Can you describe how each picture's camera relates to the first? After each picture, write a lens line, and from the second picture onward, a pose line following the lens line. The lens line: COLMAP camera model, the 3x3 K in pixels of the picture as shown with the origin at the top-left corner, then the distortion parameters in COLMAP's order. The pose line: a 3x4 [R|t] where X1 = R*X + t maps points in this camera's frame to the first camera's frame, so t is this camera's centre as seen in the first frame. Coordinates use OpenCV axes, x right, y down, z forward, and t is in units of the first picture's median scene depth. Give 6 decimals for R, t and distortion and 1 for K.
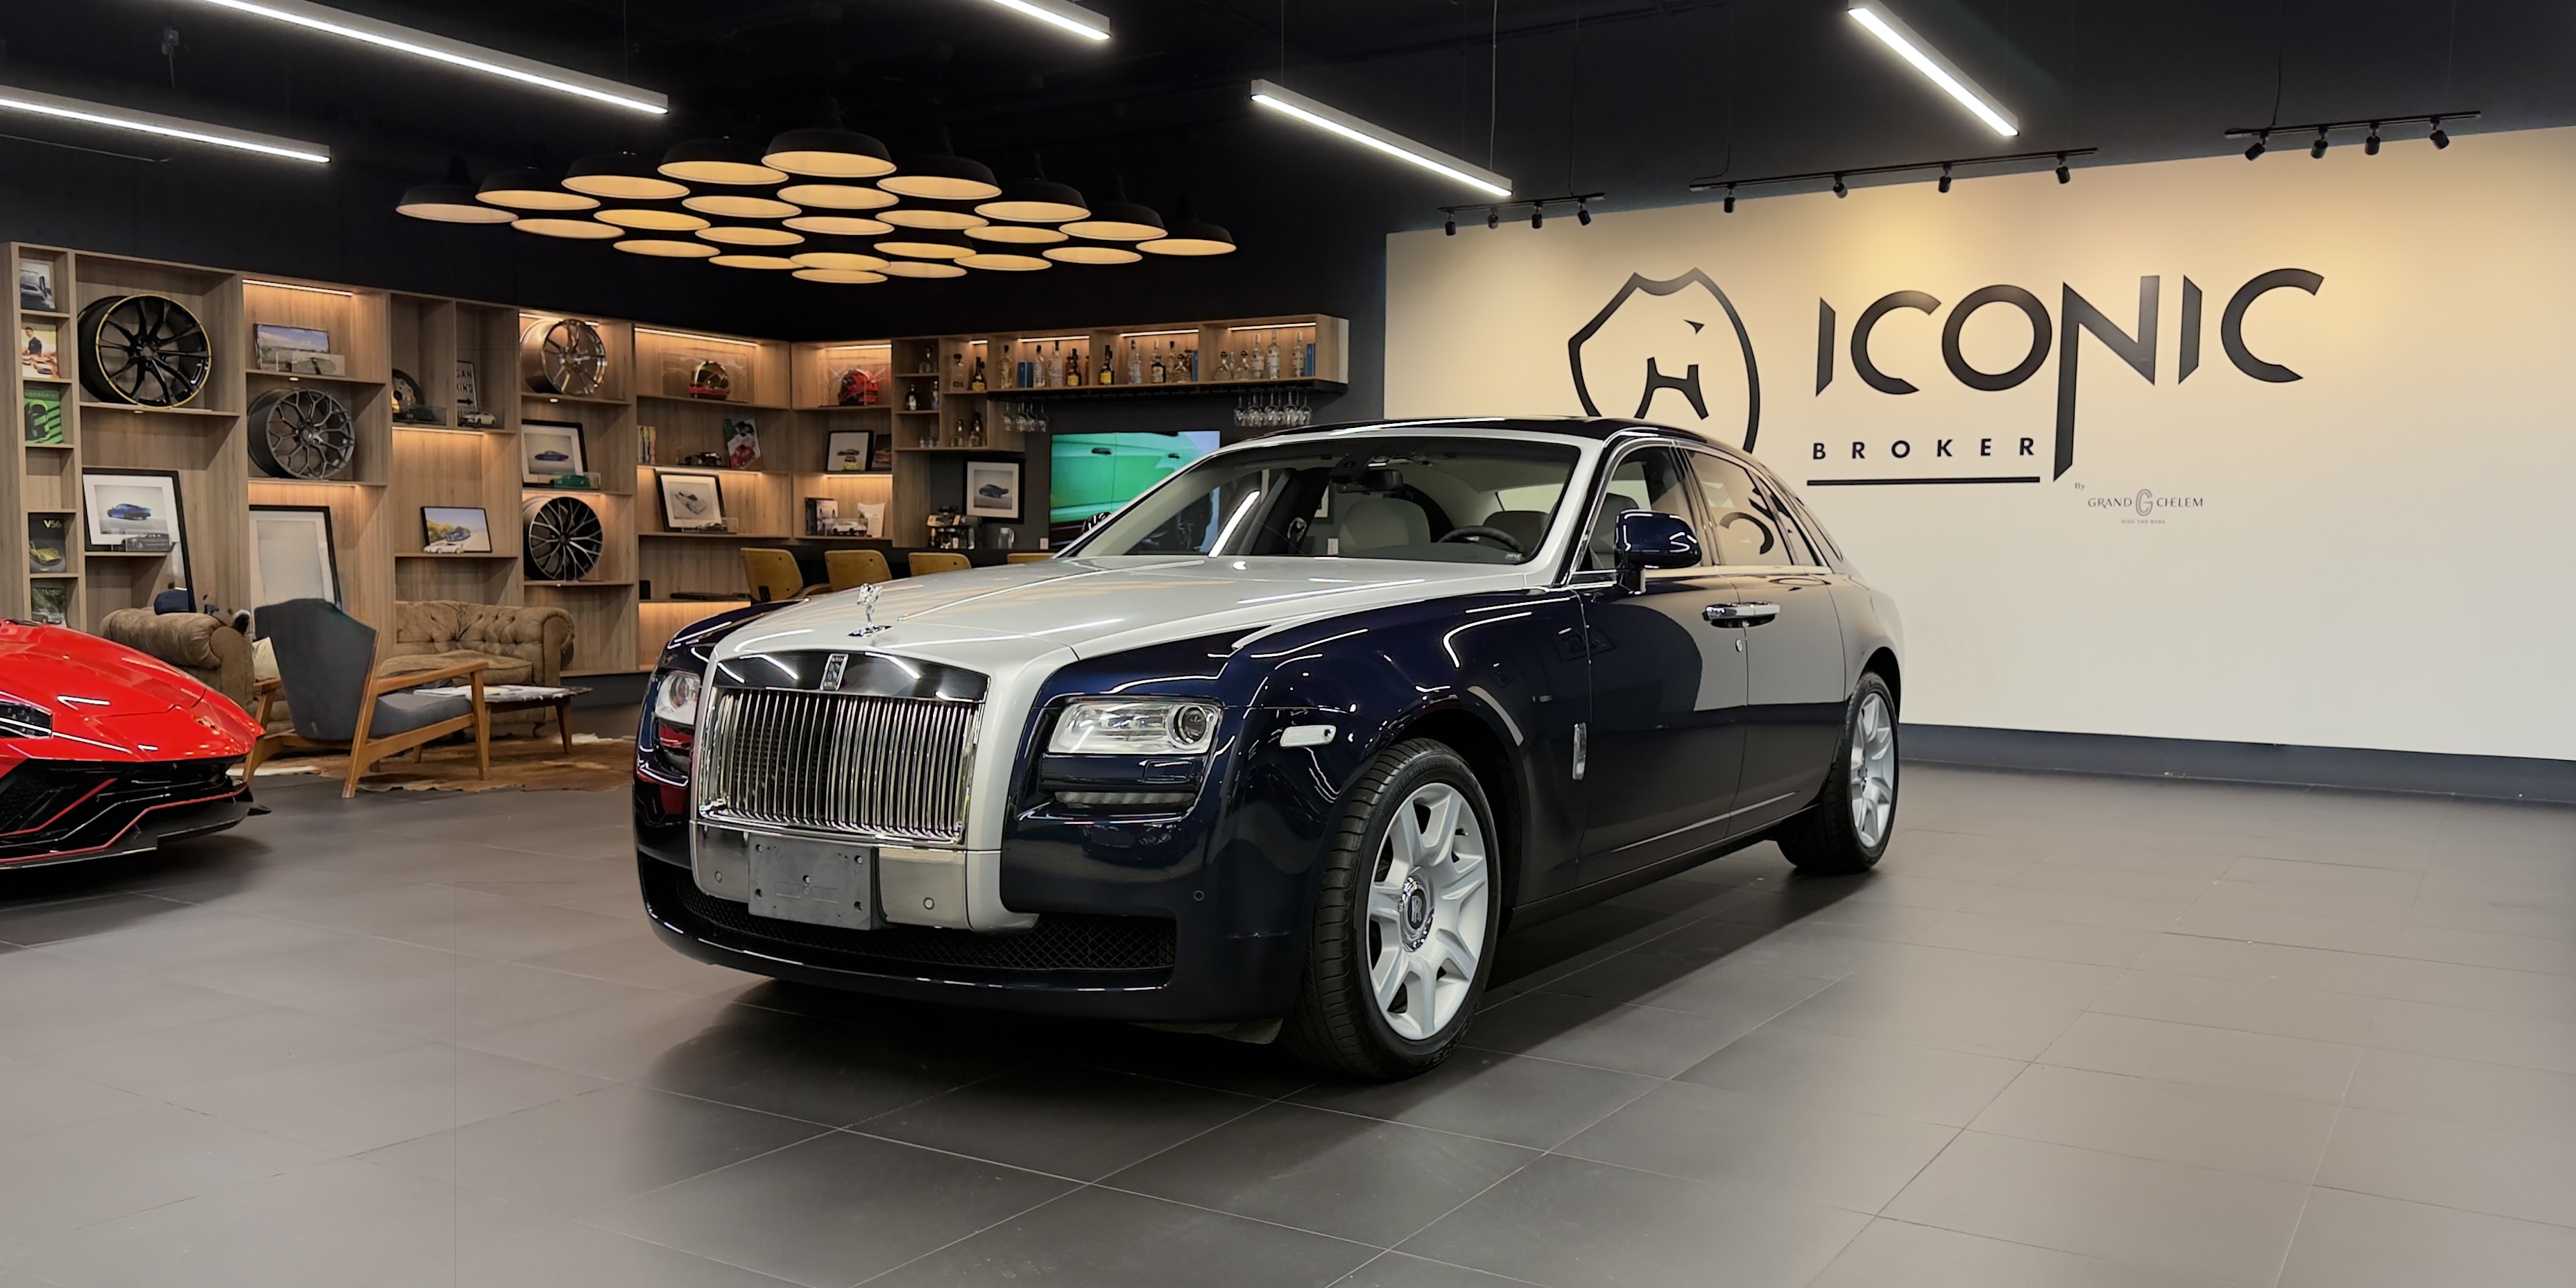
lens RADIAL K [[1948.6, 0, 1288.0], [0, 1948.6, 644.0], [0, 0, 1]] dist [0.200008, -0.347757]
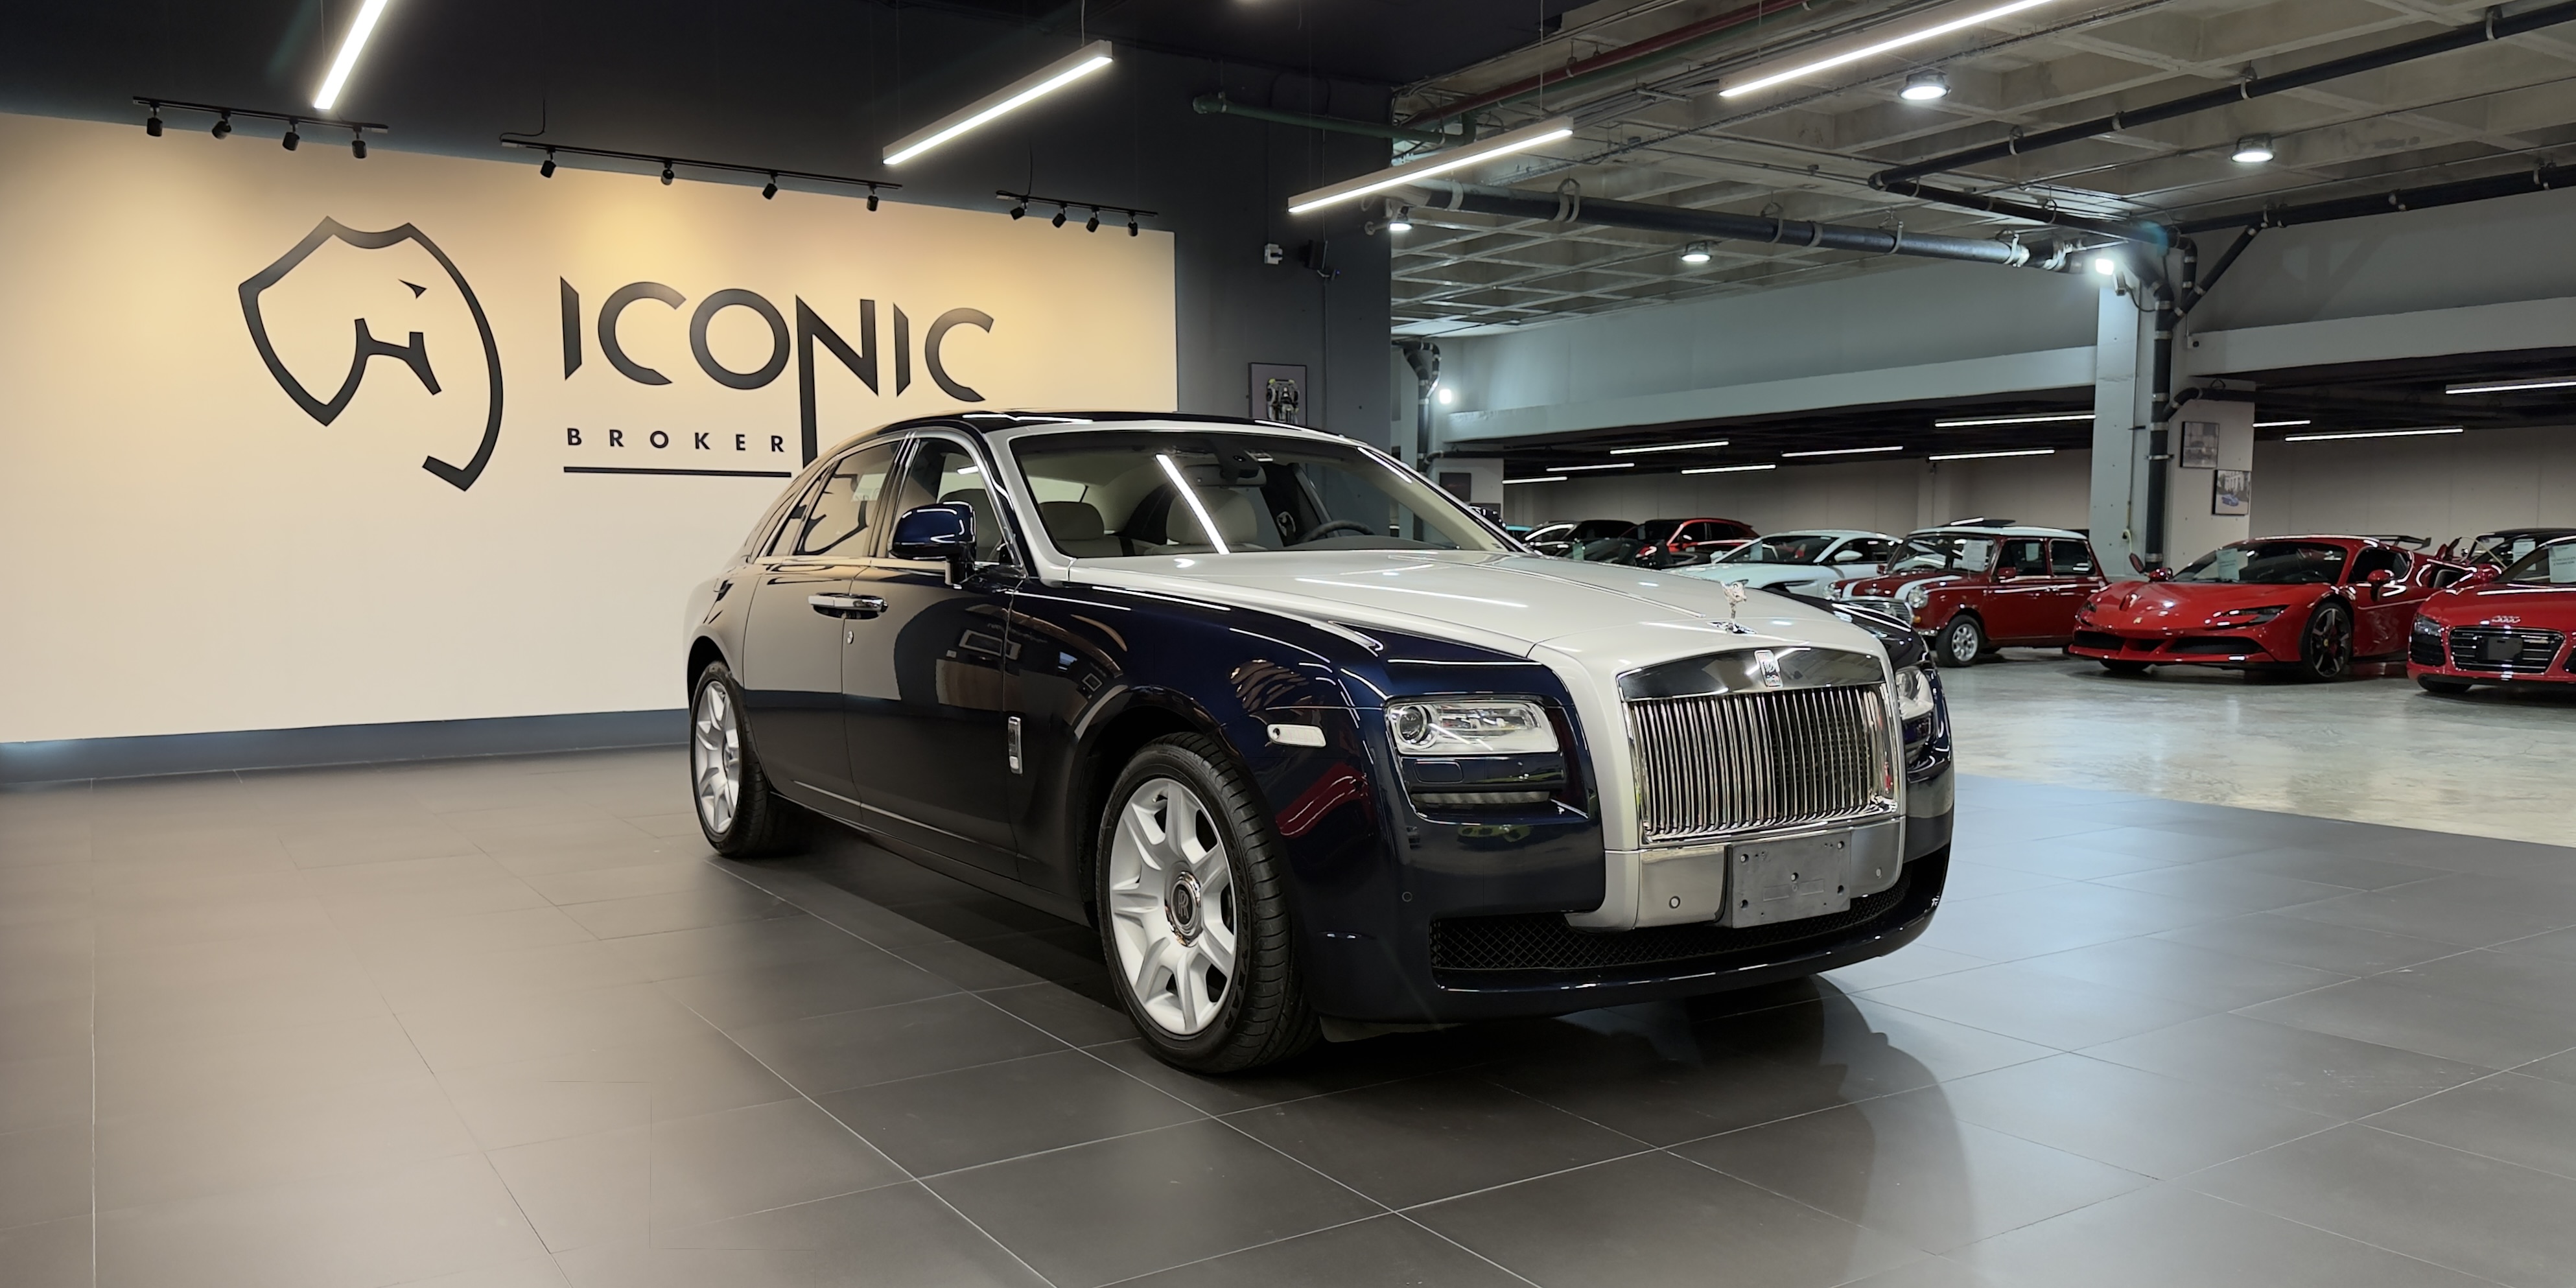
lens RADIAL K [[1872.5, 0, 1294.0], [0, 1872.5, 713.8], [0, 0, 1]] dist [0.040911, -0.104653]
pose [[0.423268, -0.091905, 0.901331, -0.382840], [0.050050, 0.995694, 0.078024, -0.015485], [-0.904621, 0.012087, 0.426045, 0.265170]]
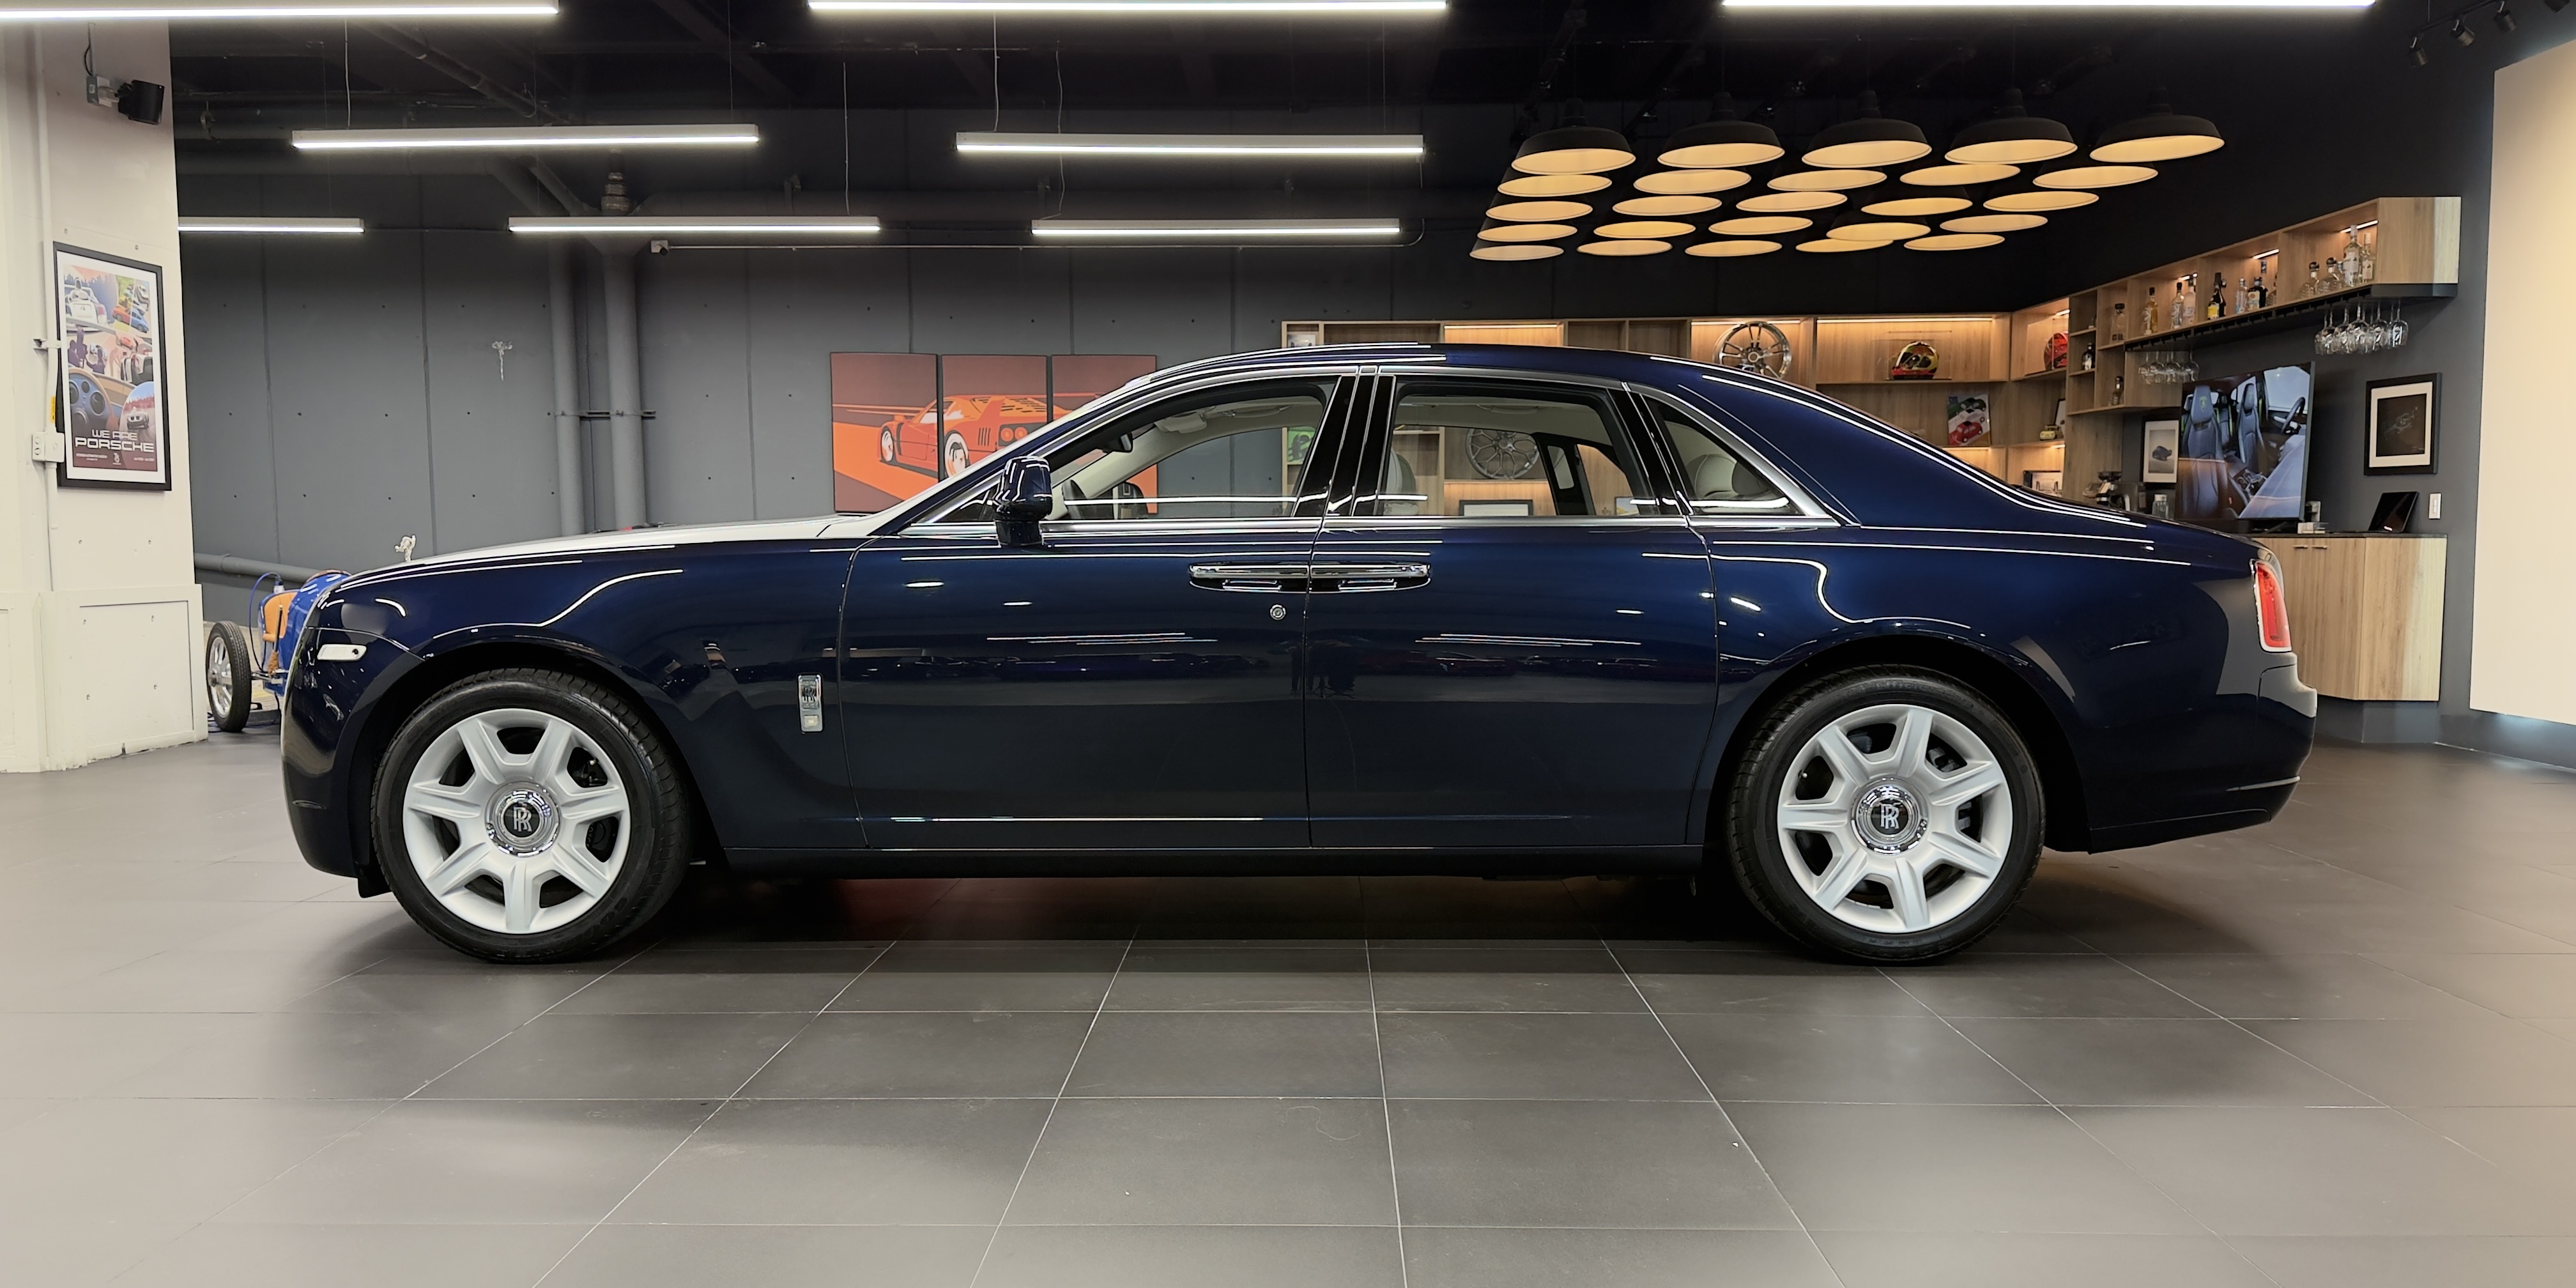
lens RADIAL K [[1810.3, 0, 1248.6], [0, 1810.3, 652.6], [0, 0, 1]] dist [0.118467, -0.177546]
pose [[0.505831, 0.042820, -0.861569, 0.427280], [-0.030717, 0.999028, 0.031617, -0.003276], [0.862085, 0.010472, 0.506655, 0.277588]]
